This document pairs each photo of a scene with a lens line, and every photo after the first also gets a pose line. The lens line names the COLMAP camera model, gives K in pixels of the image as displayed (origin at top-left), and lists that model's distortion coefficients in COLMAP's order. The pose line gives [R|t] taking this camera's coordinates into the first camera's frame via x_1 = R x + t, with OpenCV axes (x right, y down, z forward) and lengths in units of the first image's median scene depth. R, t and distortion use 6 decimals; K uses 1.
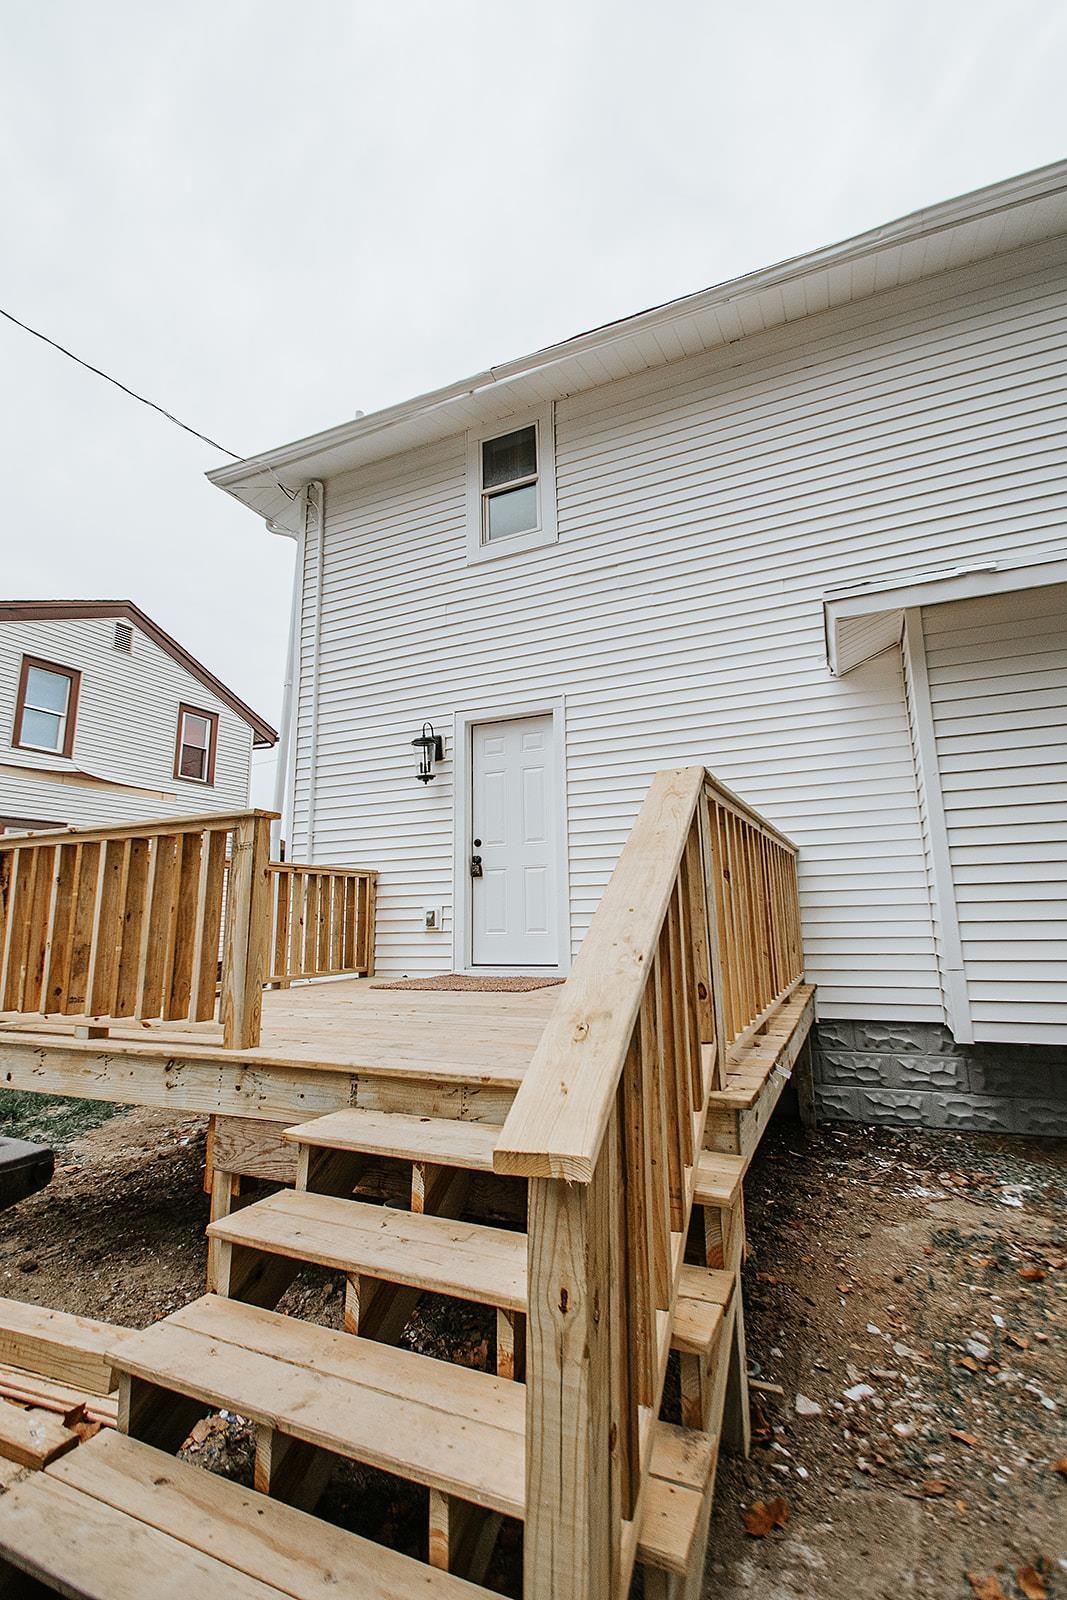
lens RADIAL K [[680.5, 0, 538.8], [0, 680.5, 765.3], [0, 0, 1]] dist [0.029241, -0.025638]
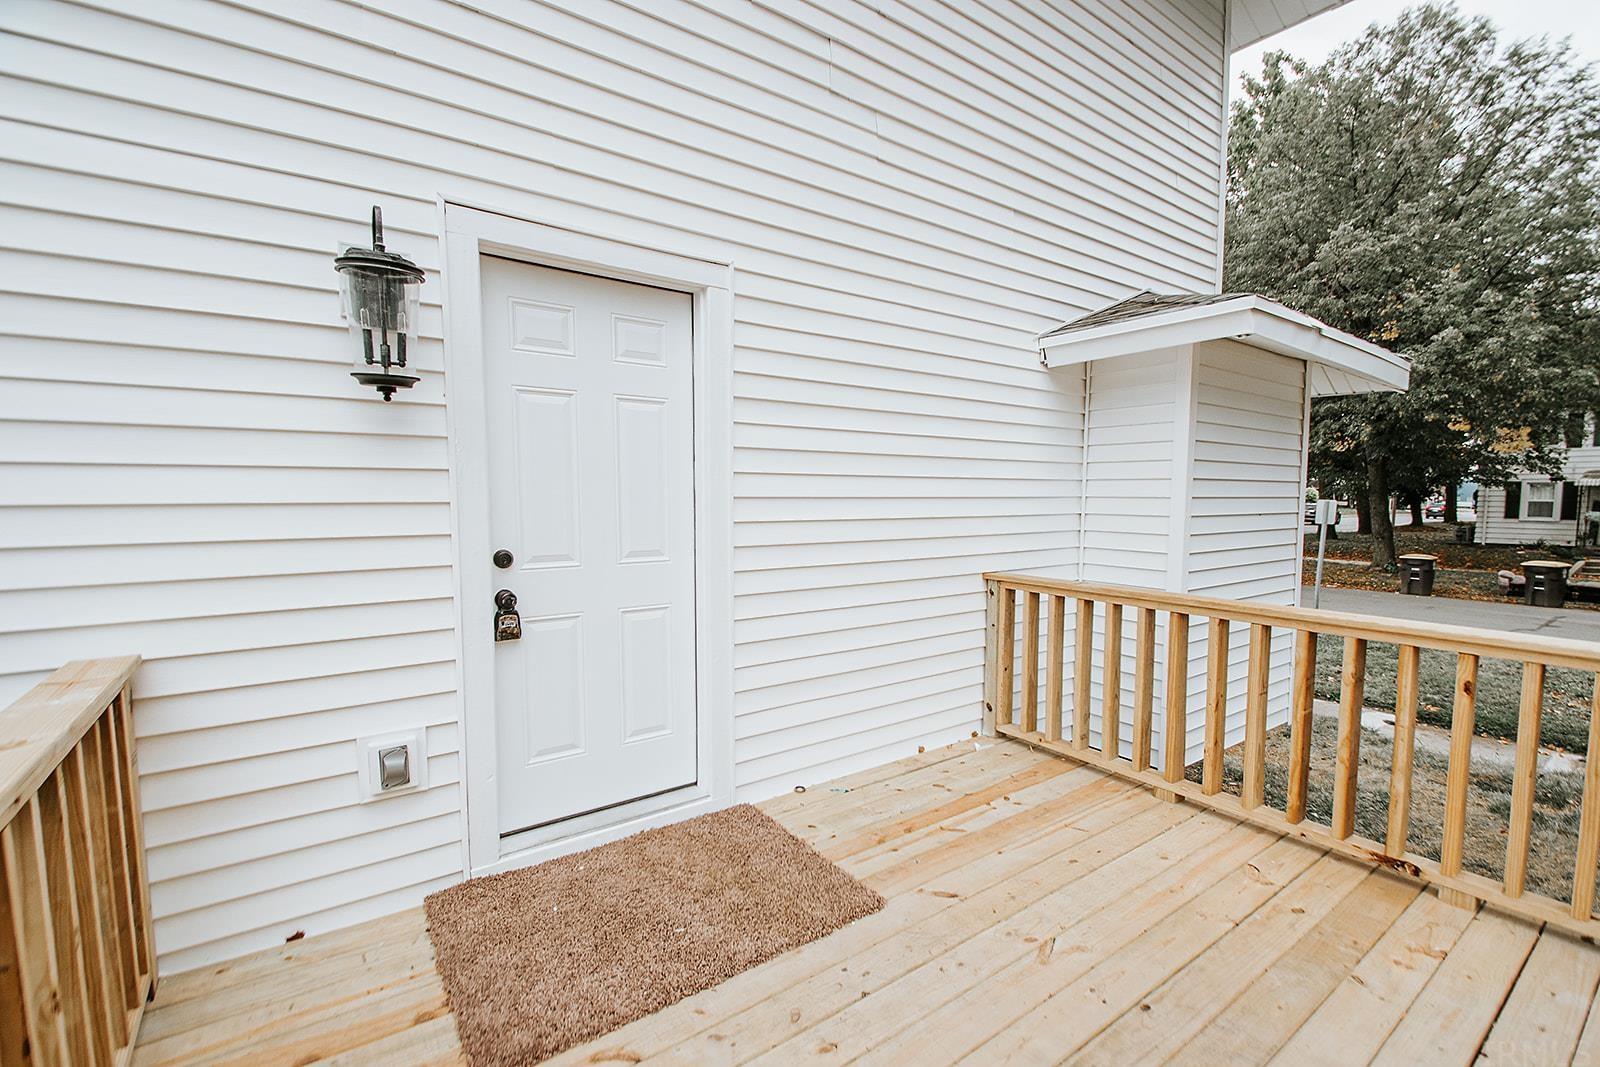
lens RADIAL K [[704.2, 0, 800.0], [0, 704.2, 533.5], [0, 0, 1]] dist [0.020709, -0.020485]
pose [[0.496692, -0.031724, 0.867347, -0.375457], [-0.202726, 0.967448, 0.151478, -0.003267], [-0.843919, -0.251072, 0.474093, 0.649454]]
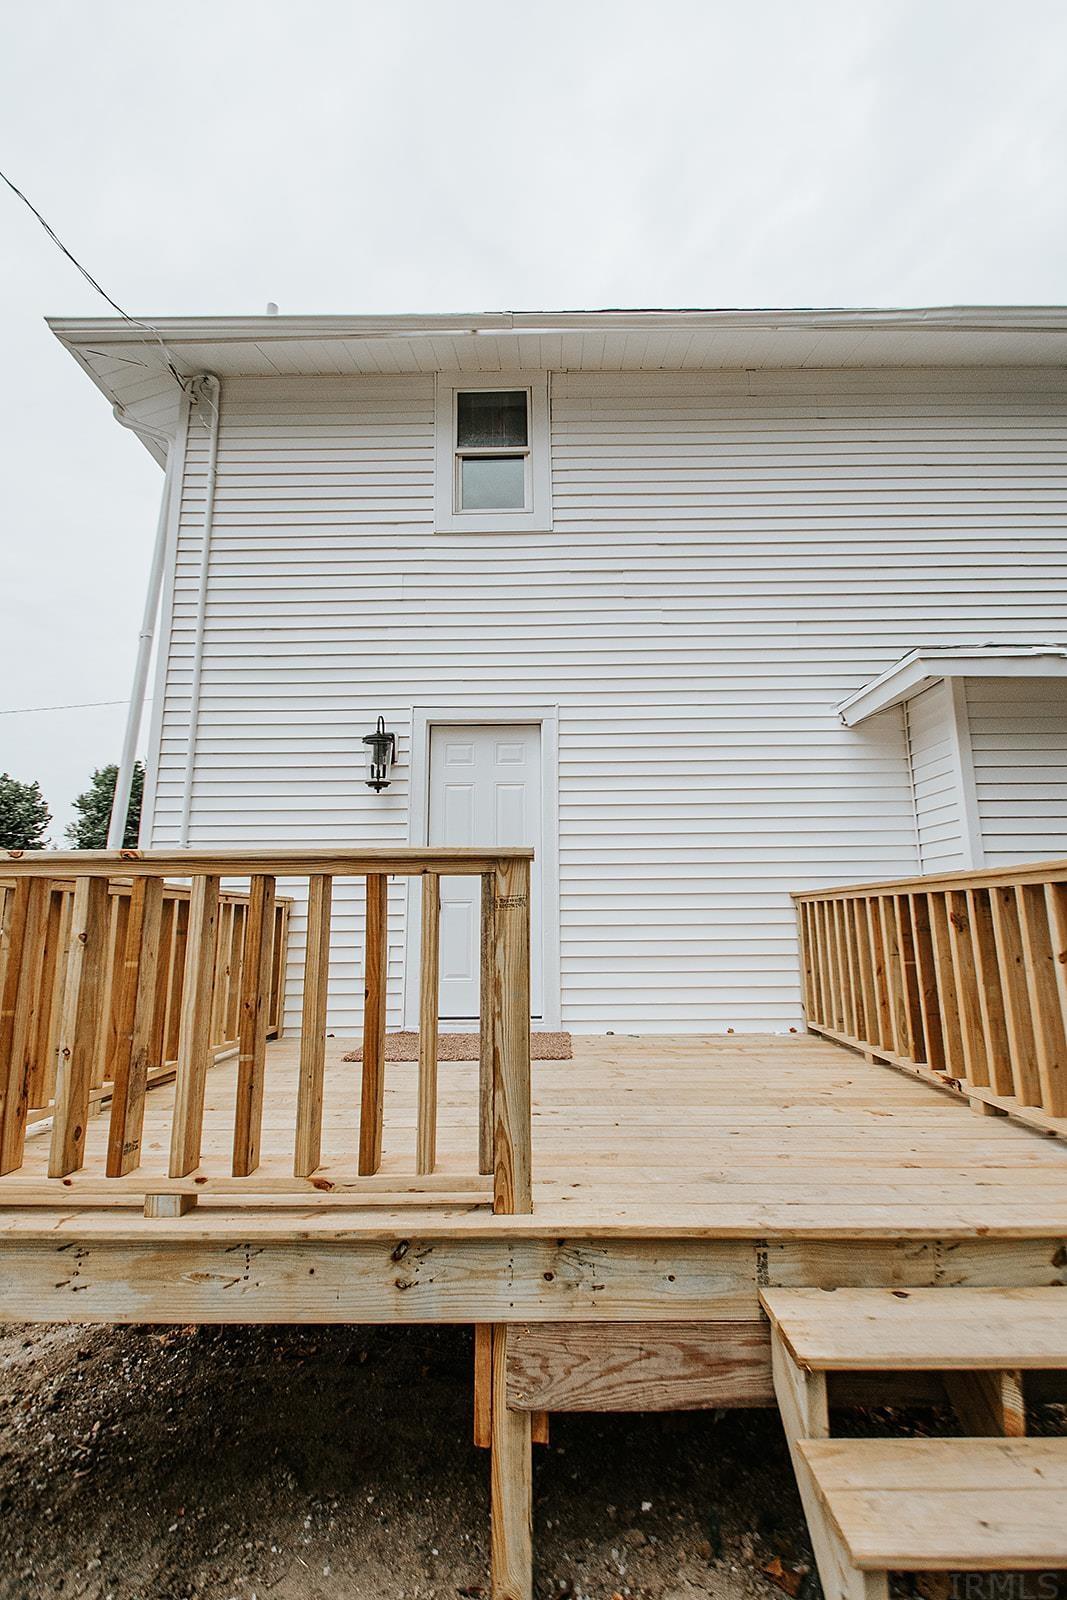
lens RADIAL K [[709.7, 0, 537.9], [0, 709.7, 769.1], [0, 0, 1]] dist [0.018735, -0.017565]
pose [[0.919003, 0.096018, 0.382379, -0.318492], [-0.095430, 0.995224, -0.020554, -0.000466], [-0.382526, -0.017602, 0.923777, 0.158717]]
